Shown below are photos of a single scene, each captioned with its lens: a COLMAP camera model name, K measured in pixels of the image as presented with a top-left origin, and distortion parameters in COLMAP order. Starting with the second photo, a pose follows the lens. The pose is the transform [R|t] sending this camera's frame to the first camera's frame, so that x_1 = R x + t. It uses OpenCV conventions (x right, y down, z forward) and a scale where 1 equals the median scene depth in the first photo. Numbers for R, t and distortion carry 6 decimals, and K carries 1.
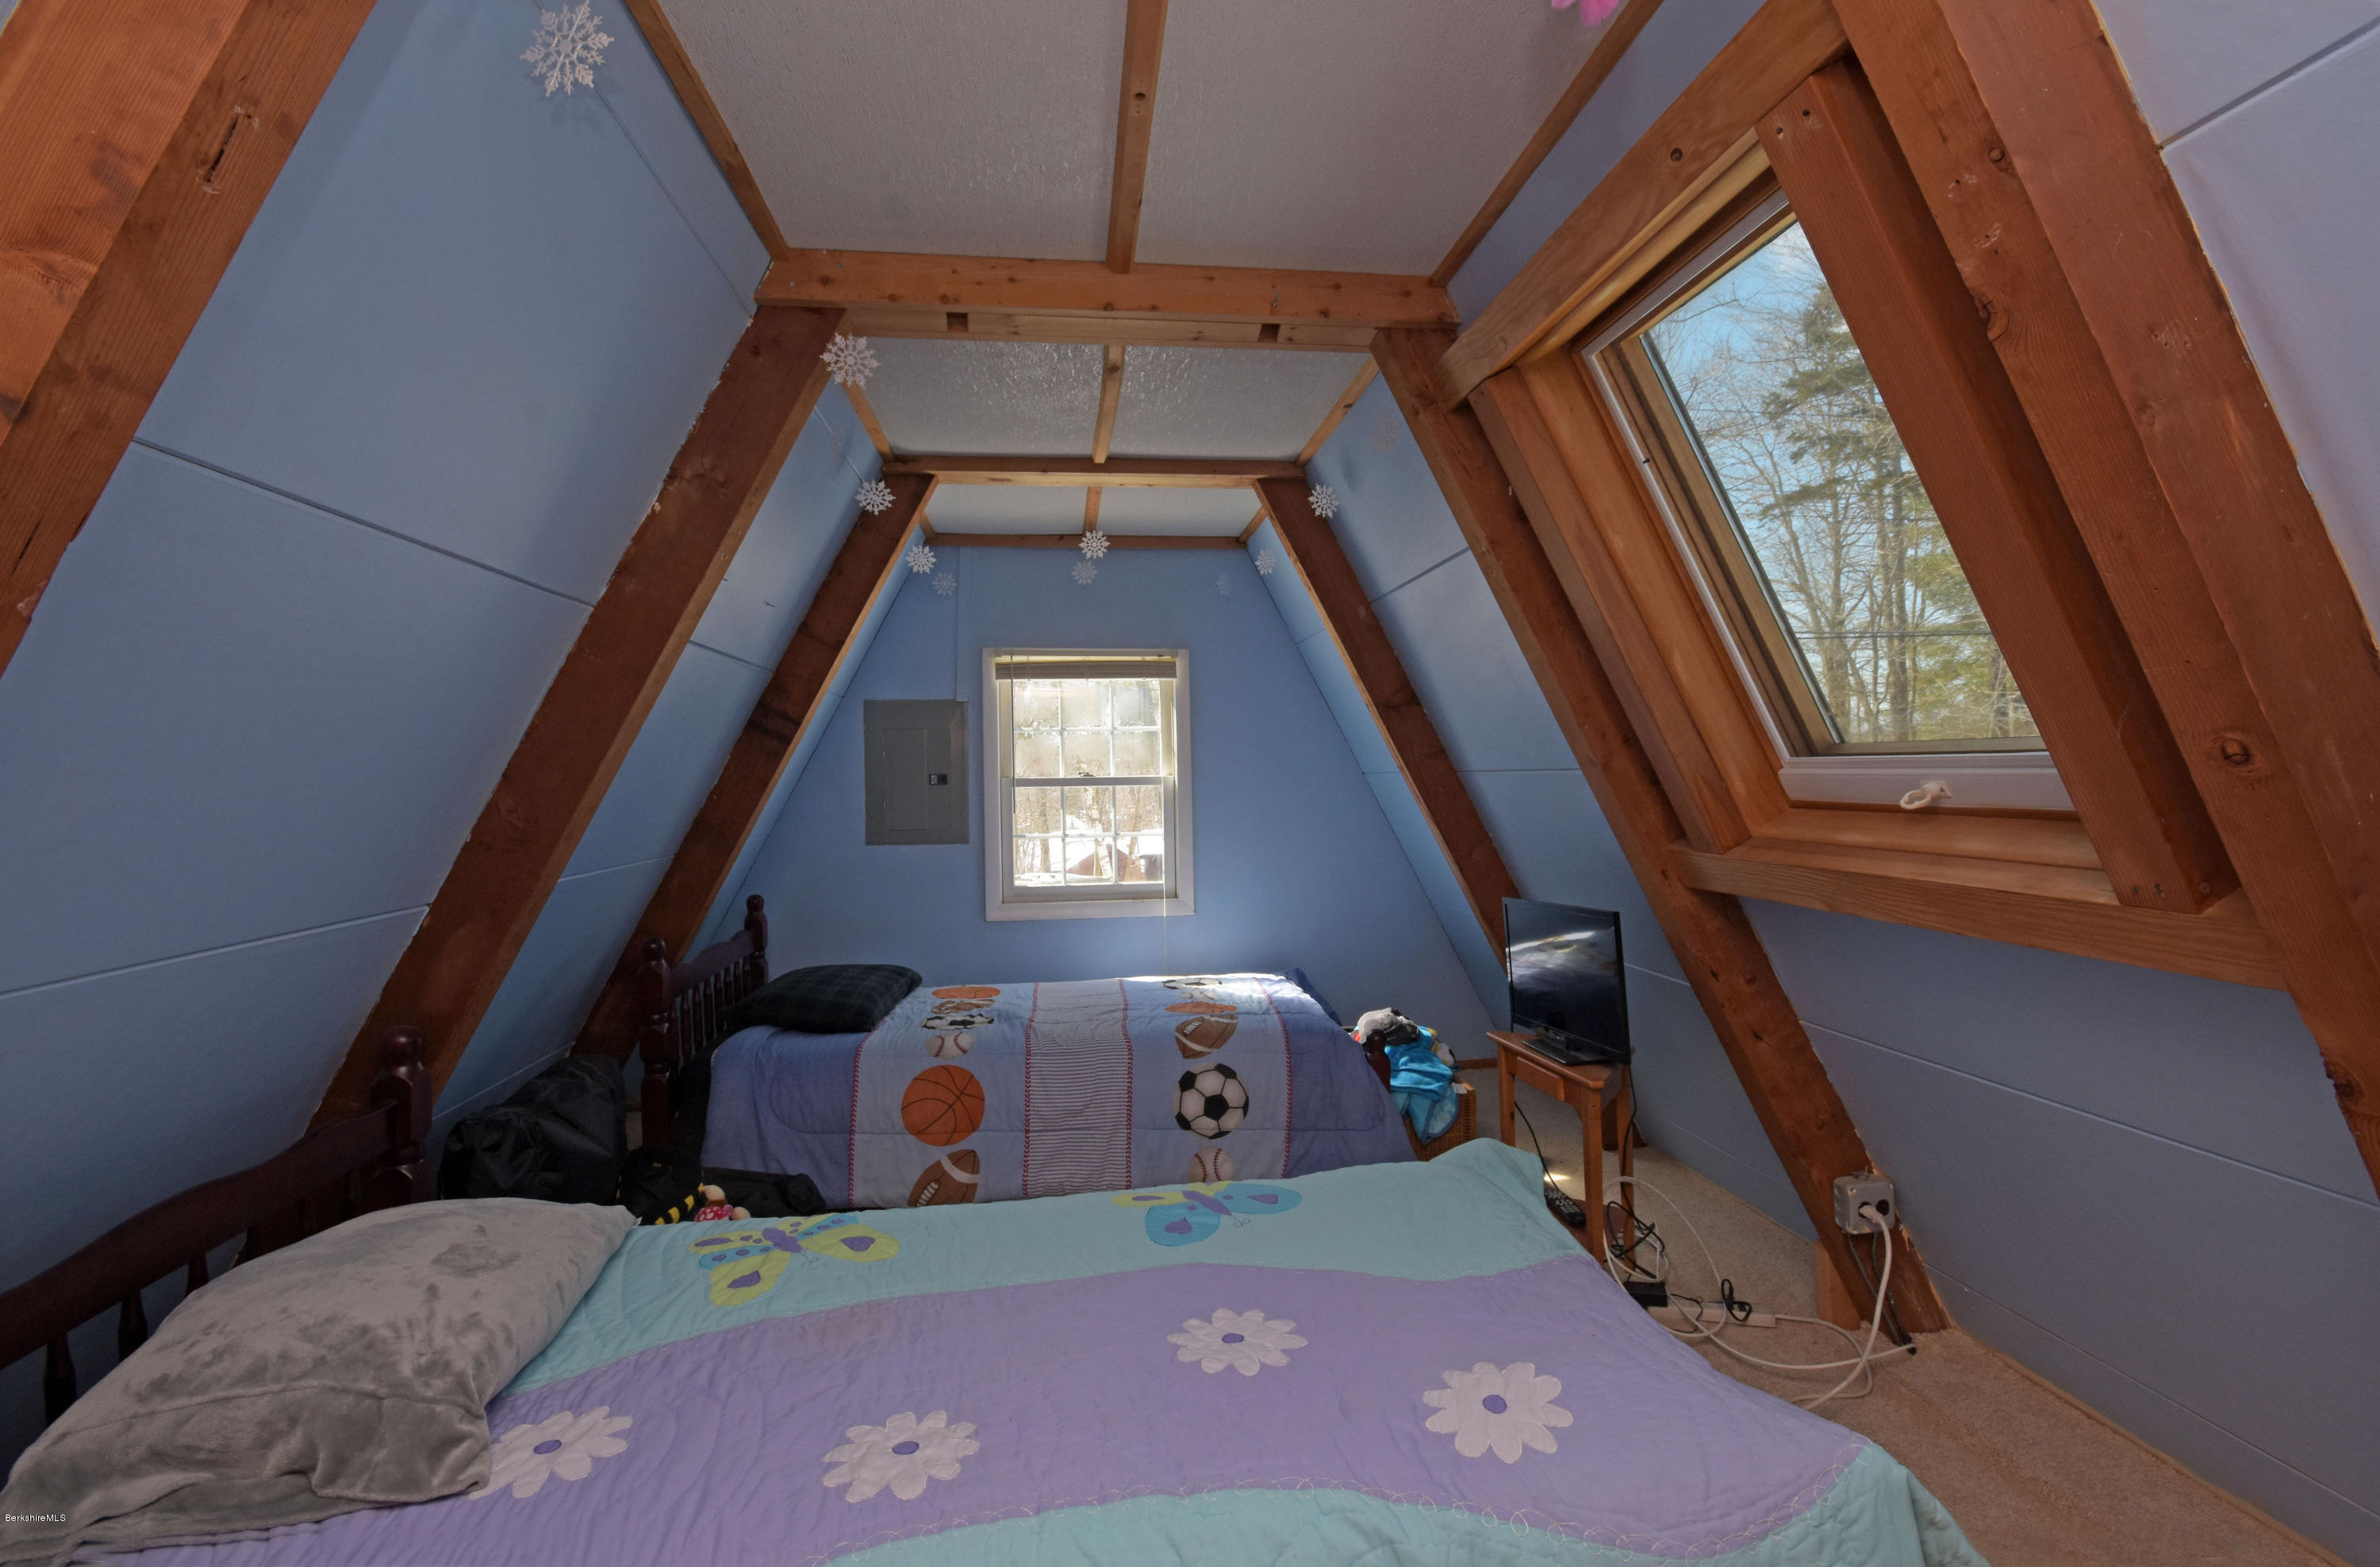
lens RADIAL K [[1090.0, 0, 1190.0], [0, 1090.0, 783.5], [0, 0, 1]] dist [-0.013828, -0.000027]
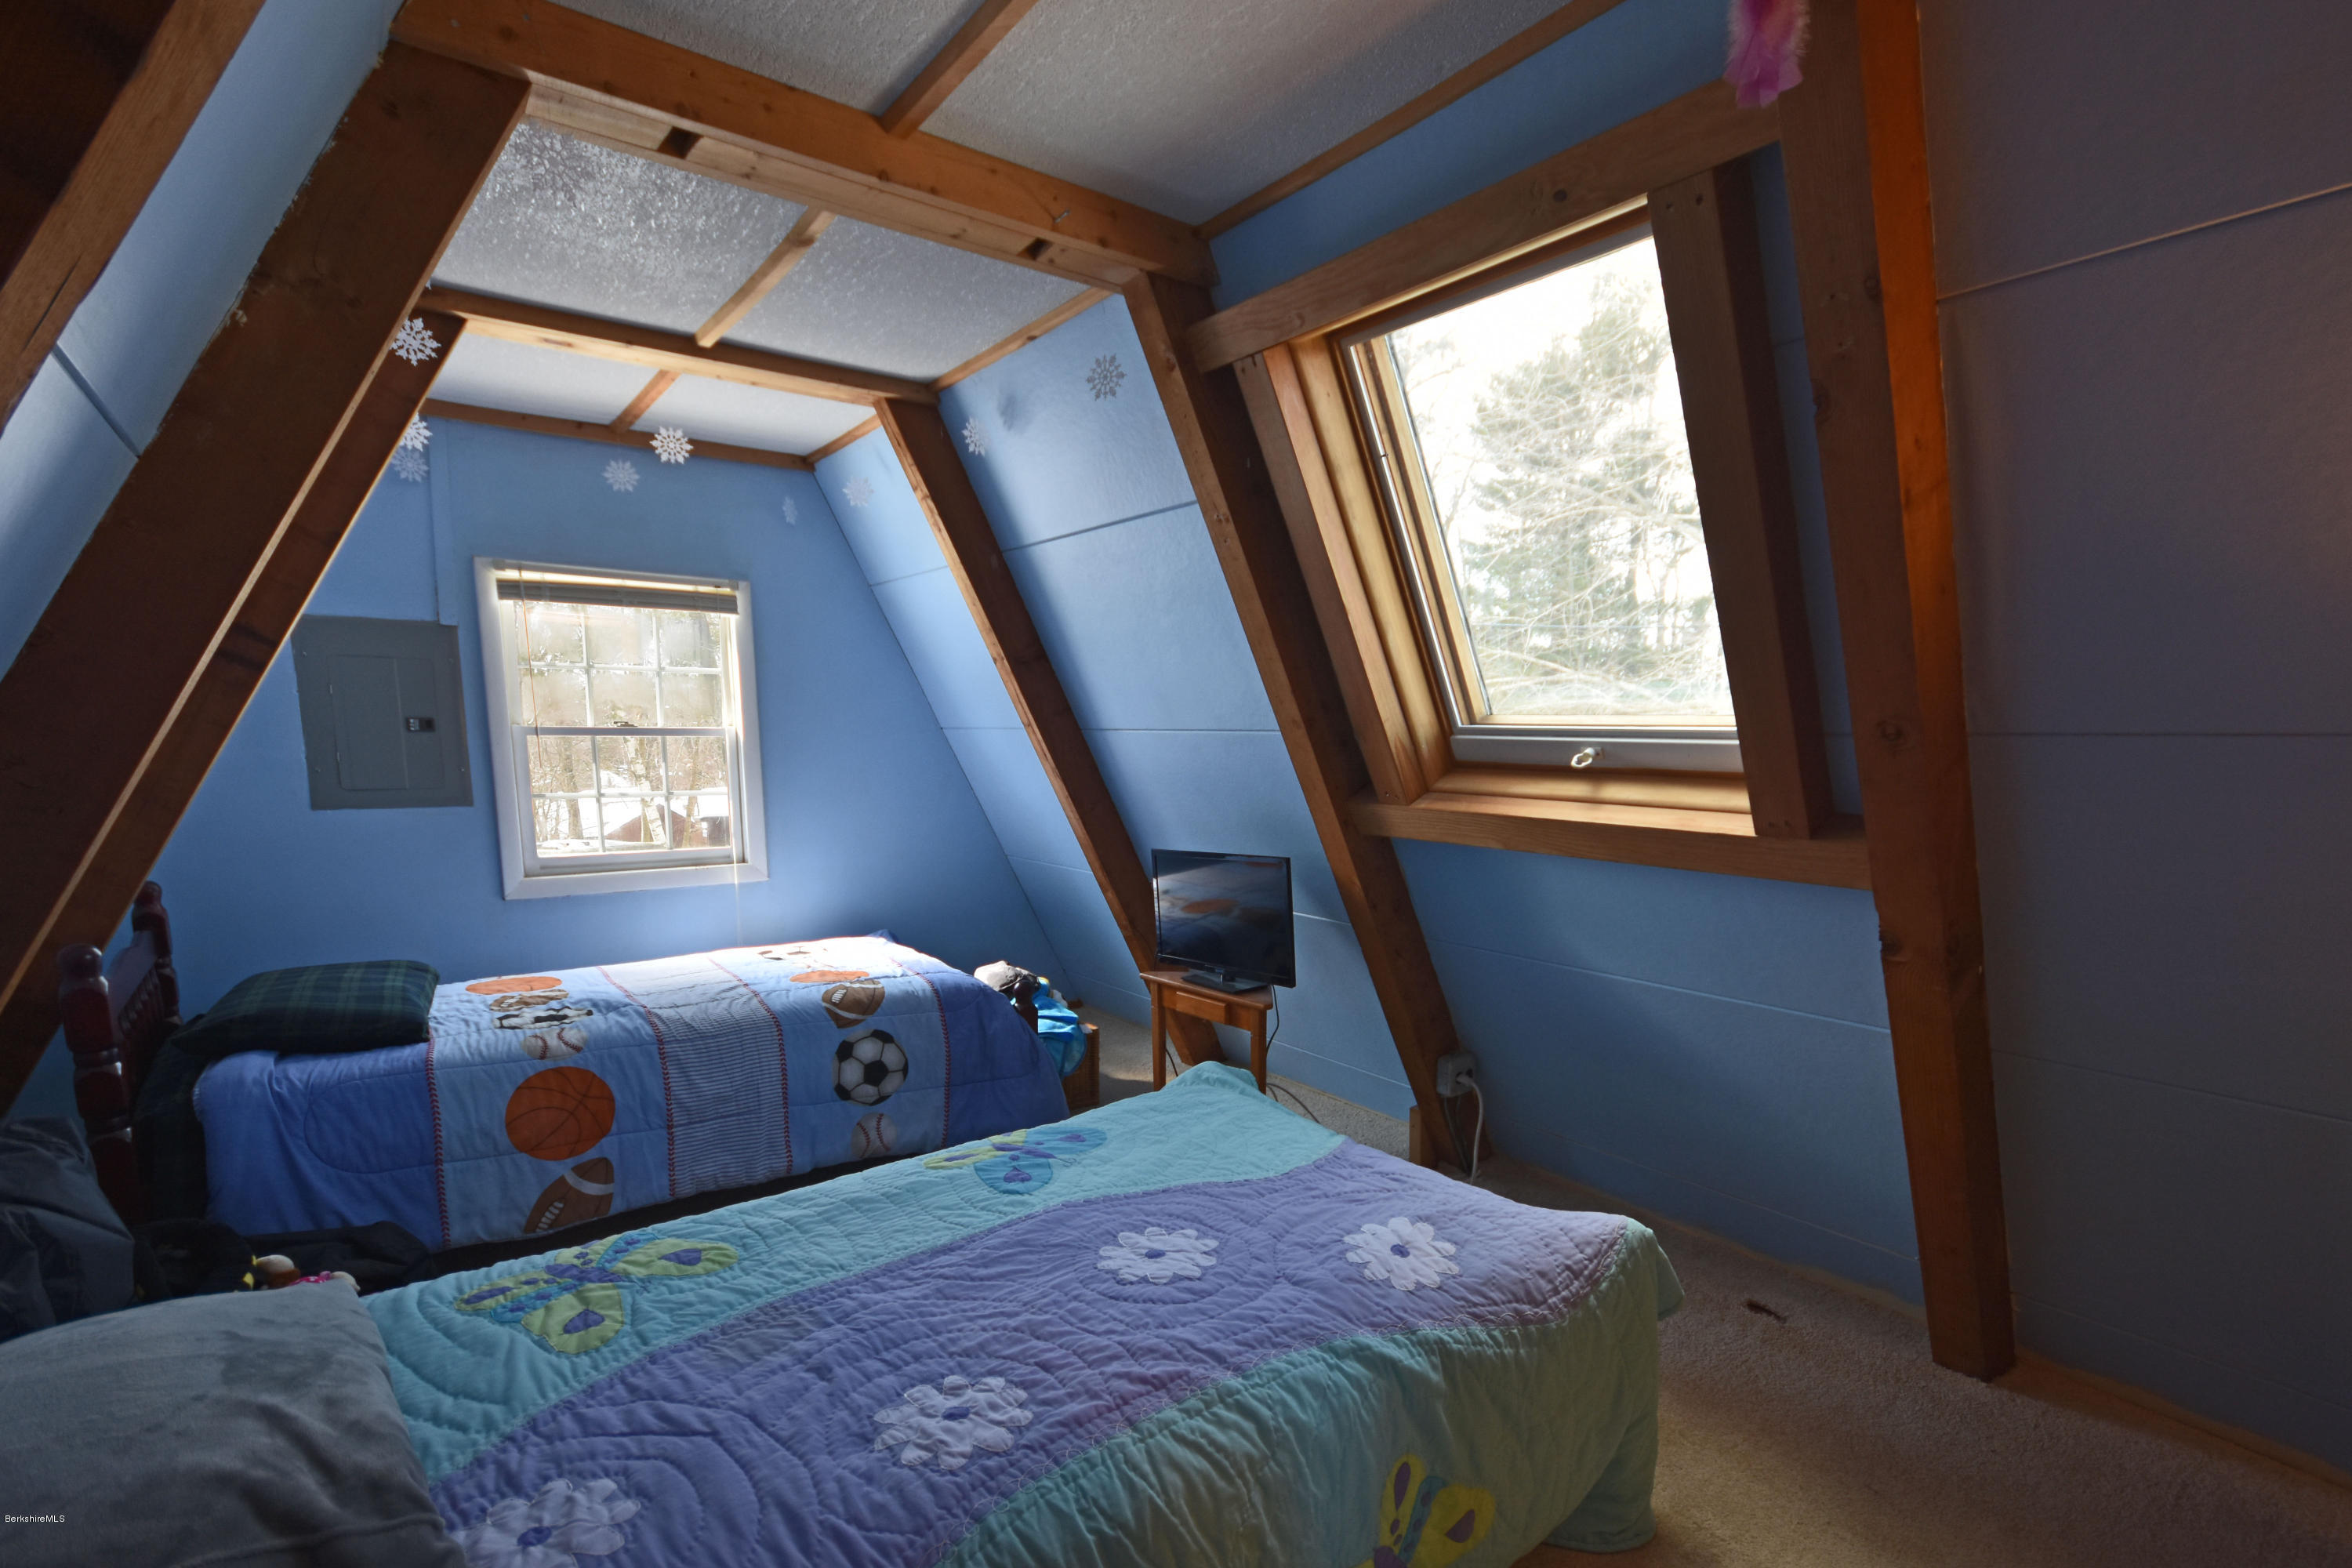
lens RADIAL K [[1108.5, 0, 1173.3], [0, 1108.5, 900.8], [0, 0, 1]] dist [0.017931, -0.000069]
pose [[0.872620, -0.054870, 0.485308, -0.215757], [-0.015518, 0.990052, 0.139841, 0.001172], [-0.488154, -0.129559, 0.863088, 0.031545]]
